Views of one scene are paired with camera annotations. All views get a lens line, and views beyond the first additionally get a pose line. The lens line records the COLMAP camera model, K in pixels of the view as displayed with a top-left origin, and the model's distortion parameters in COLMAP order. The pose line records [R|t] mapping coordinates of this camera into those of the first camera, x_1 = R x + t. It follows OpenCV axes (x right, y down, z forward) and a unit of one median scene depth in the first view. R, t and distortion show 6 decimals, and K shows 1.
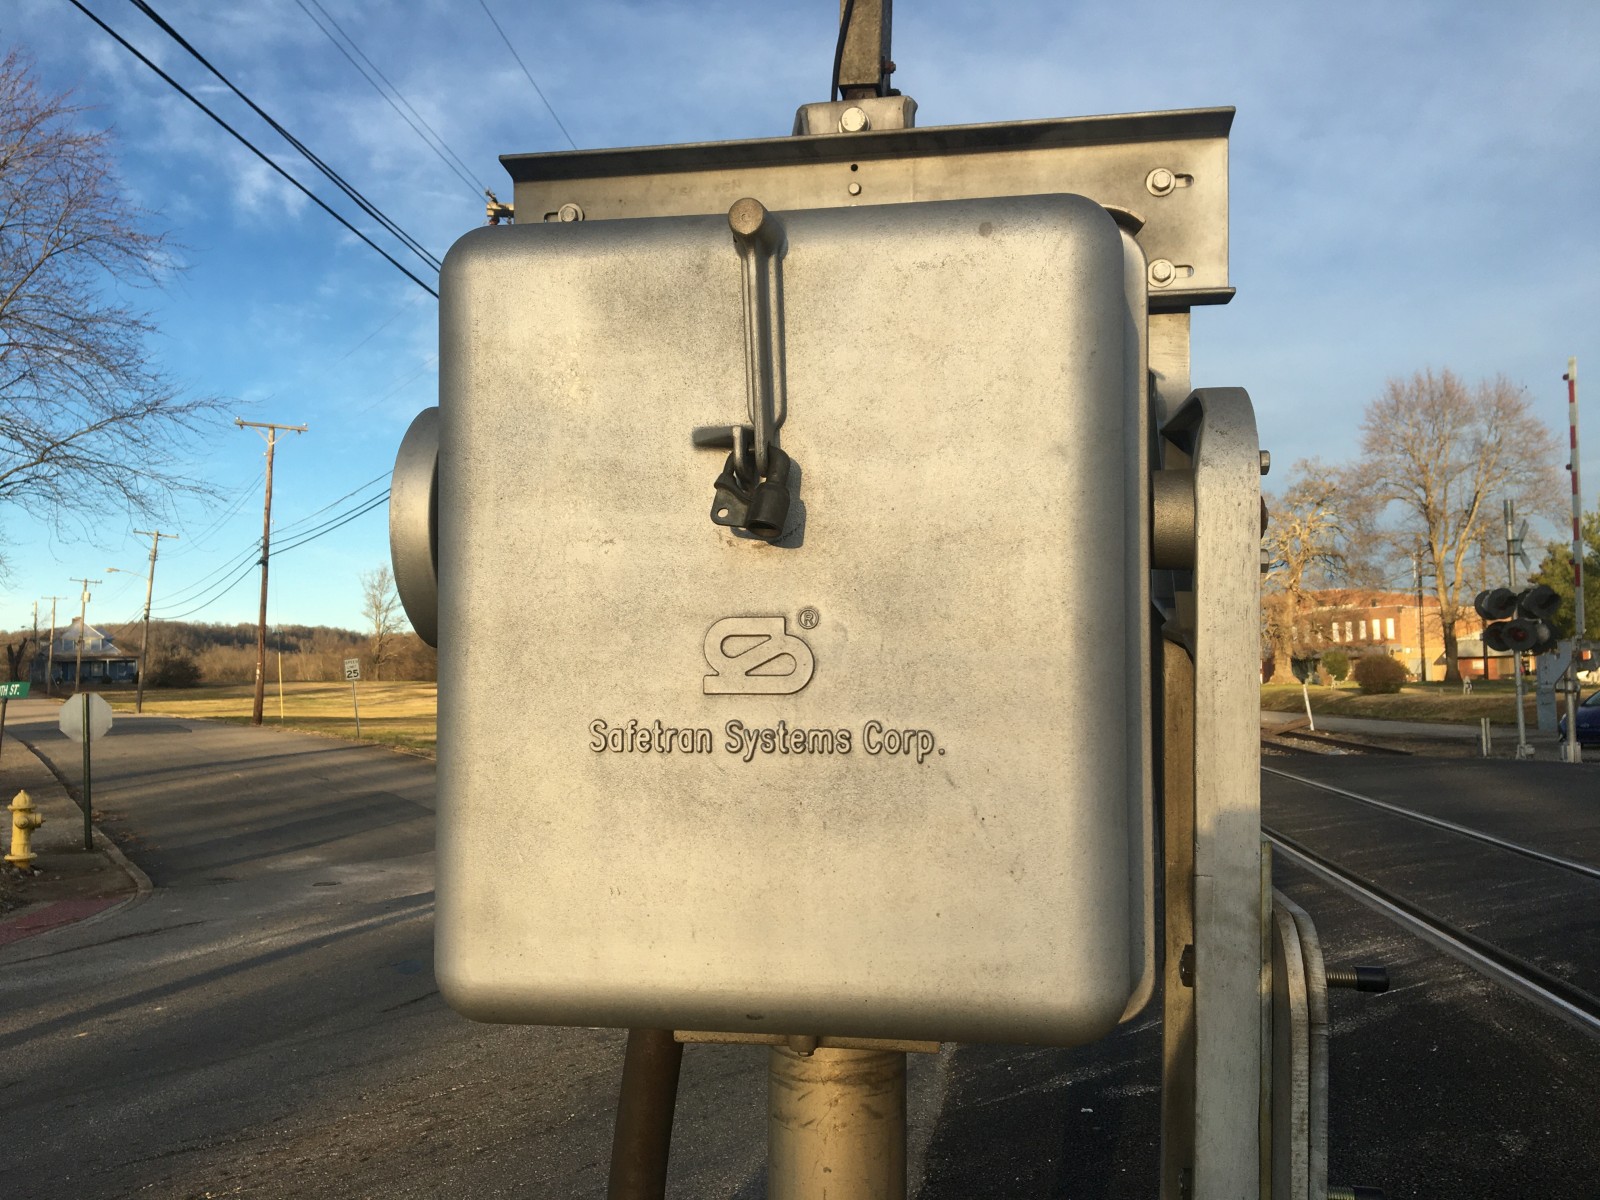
lens RADIAL K [[1330.4, 0, 792.4], [0, 1330.4, 616.2], [0, 0, 1]] dist [0.076896, -0.116684]
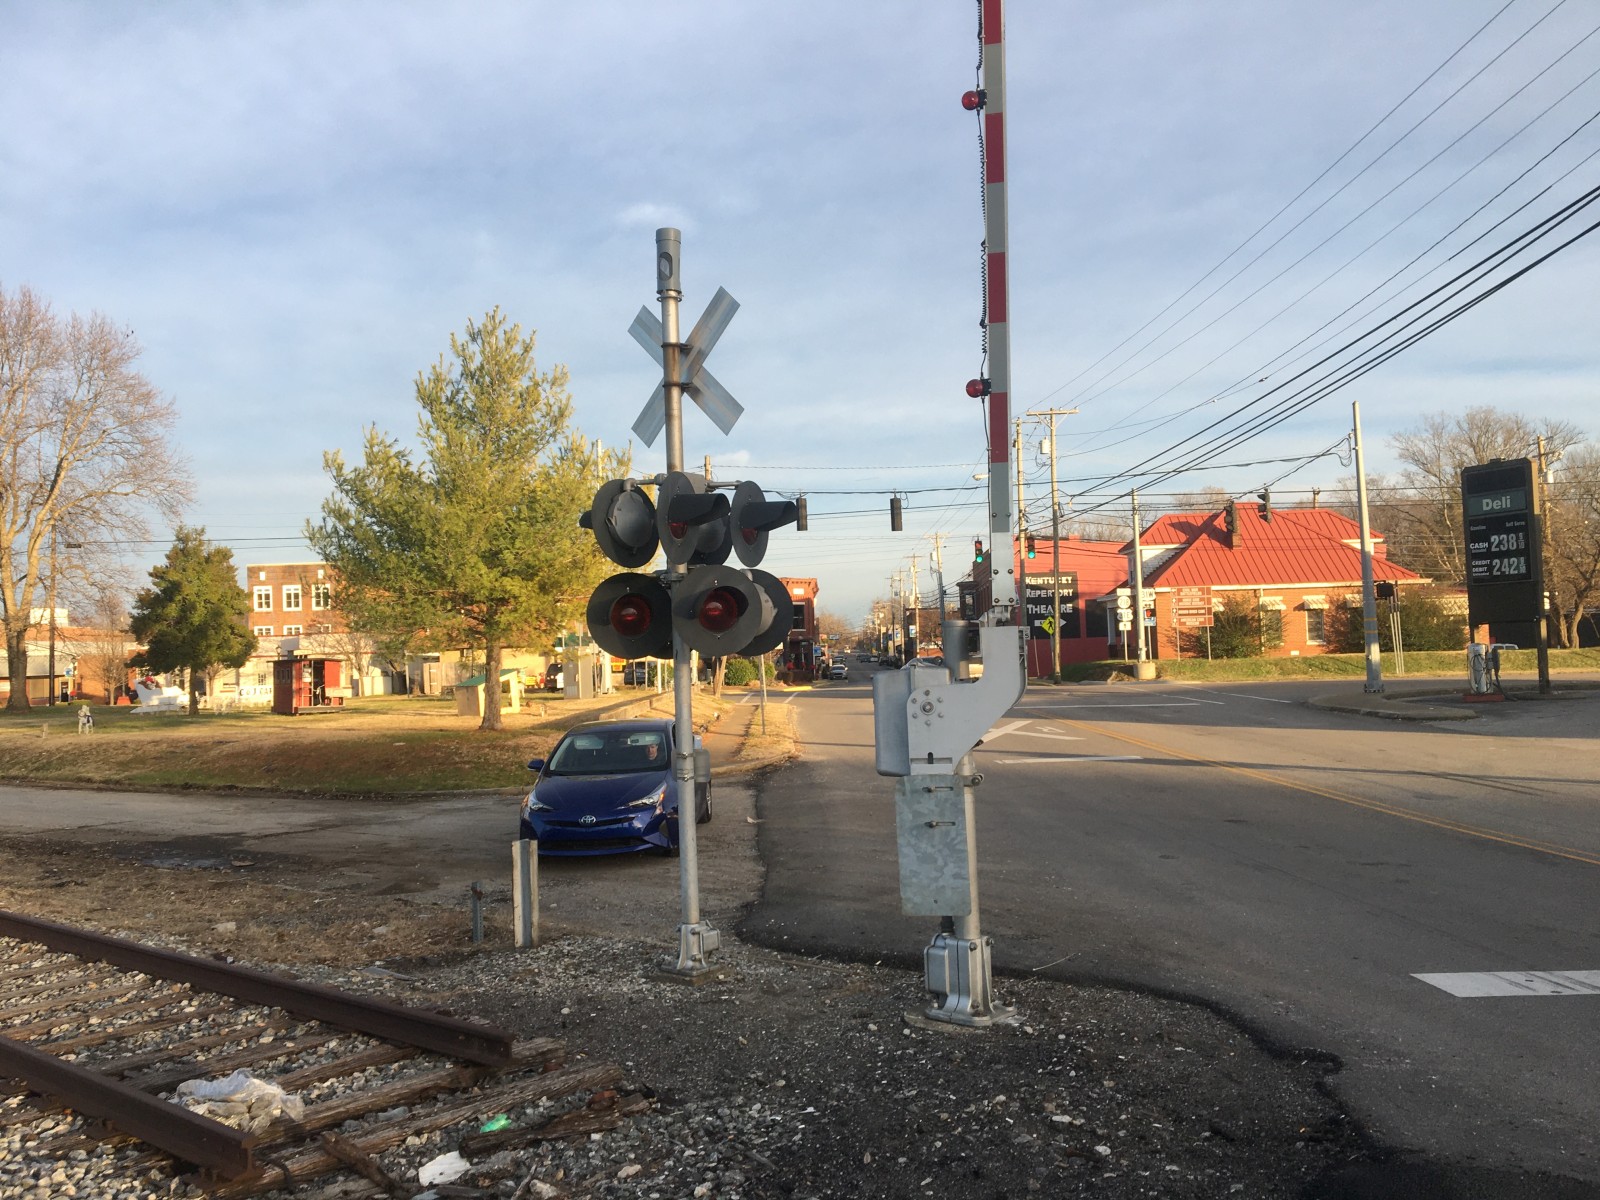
lens RADIAL K [[1330.4, 0, 791.6], [0, 1330.4, 628.9], [0, 0, 1]] dist [0.076896, -0.116684]
pose [[0.521905, 0.033370, 0.852351, 0.076540], [-0.028478, 0.999359, -0.021688, 0.007415], [-0.852528, -0.012954, 0.522521, 0.241469]]
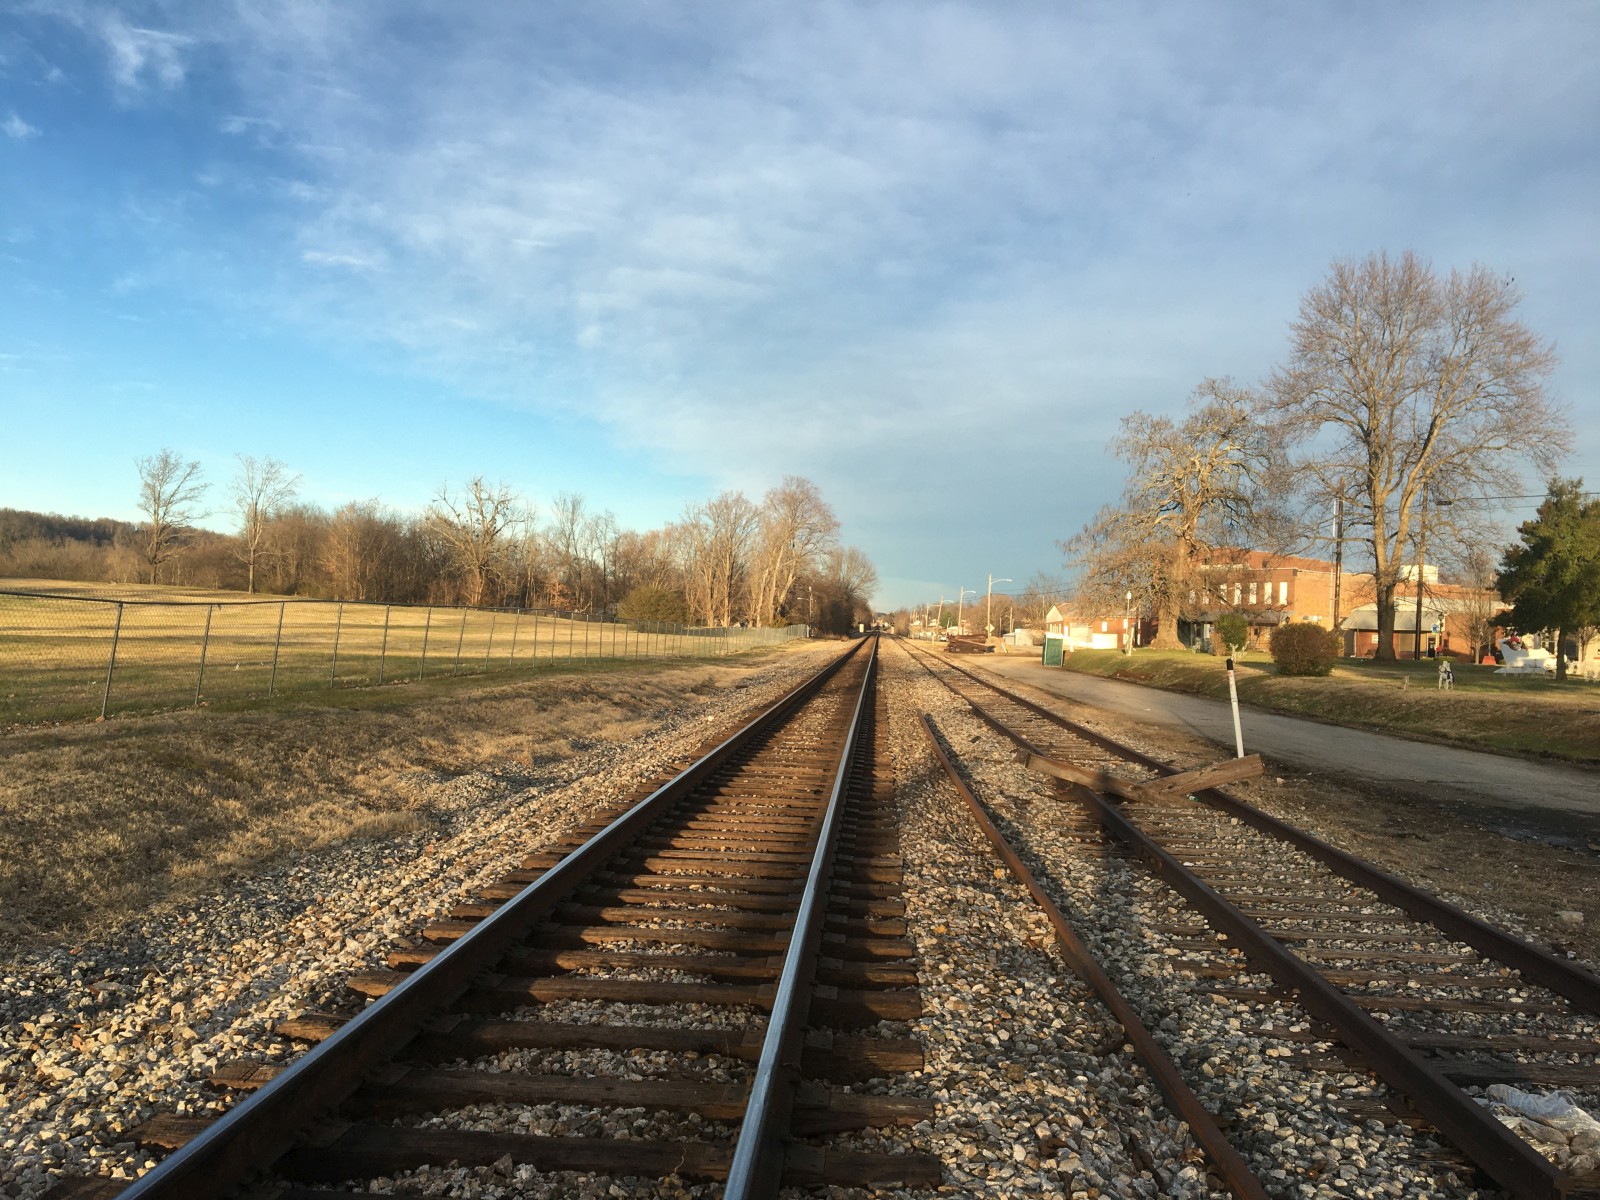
lens RADIAL K [[1330.4, 0, 778.5], [0, 1330.4, 599.2], [0, 0, 1]] dist [0.076896, -0.116684]
pose [[0.995503, 0.060325, 0.073044, 0.082679], [-0.062901, 0.997458, 0.033493, 0.008384], [-0.070838, -0.037937, 0.996766, 0.247140]]
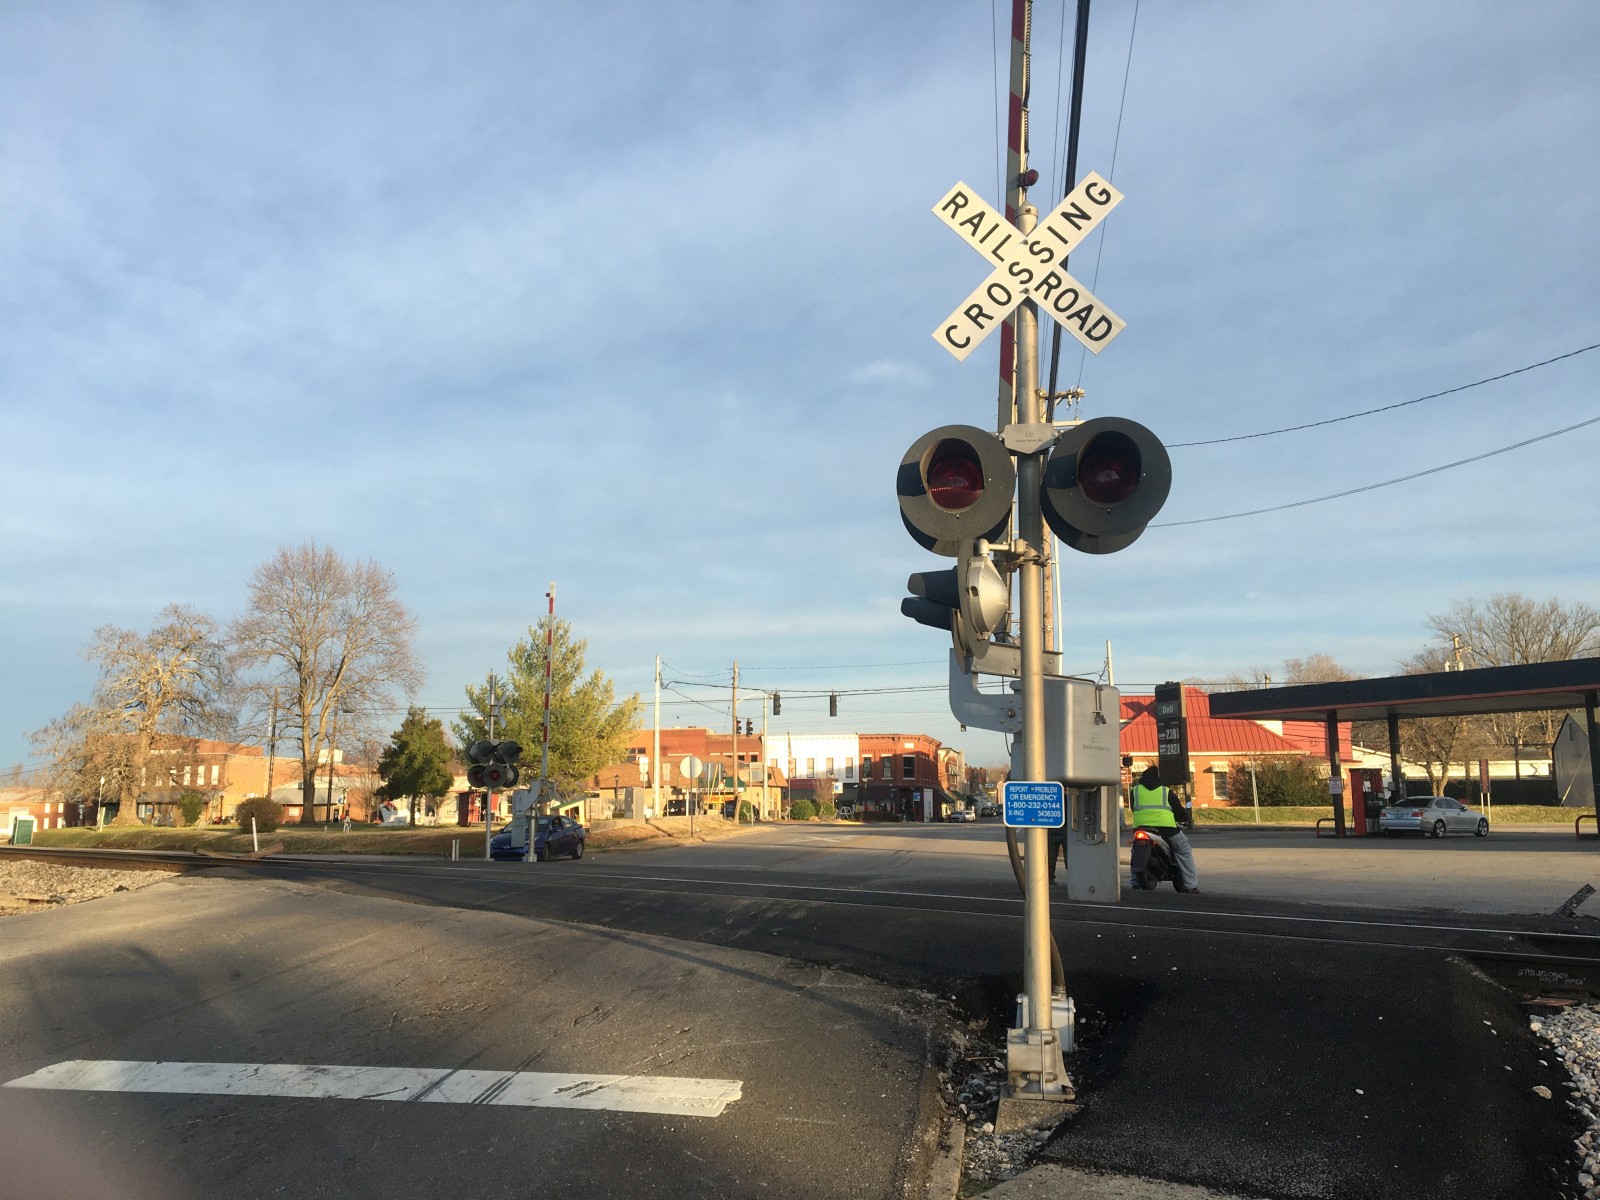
lens RADIAL K [[1330.4, 0, 785.9], [0, 1330.4, 616.9], [0, 0, 1]] dist [0.076896, -0.116684]
pose [[0.661993, 0.132527, 0.737701, -0.084262], [-0.051075, 0.989932, -0.132008, 0.005423], [-0.747768, 0.049710, 0.662097, -0.035394]]
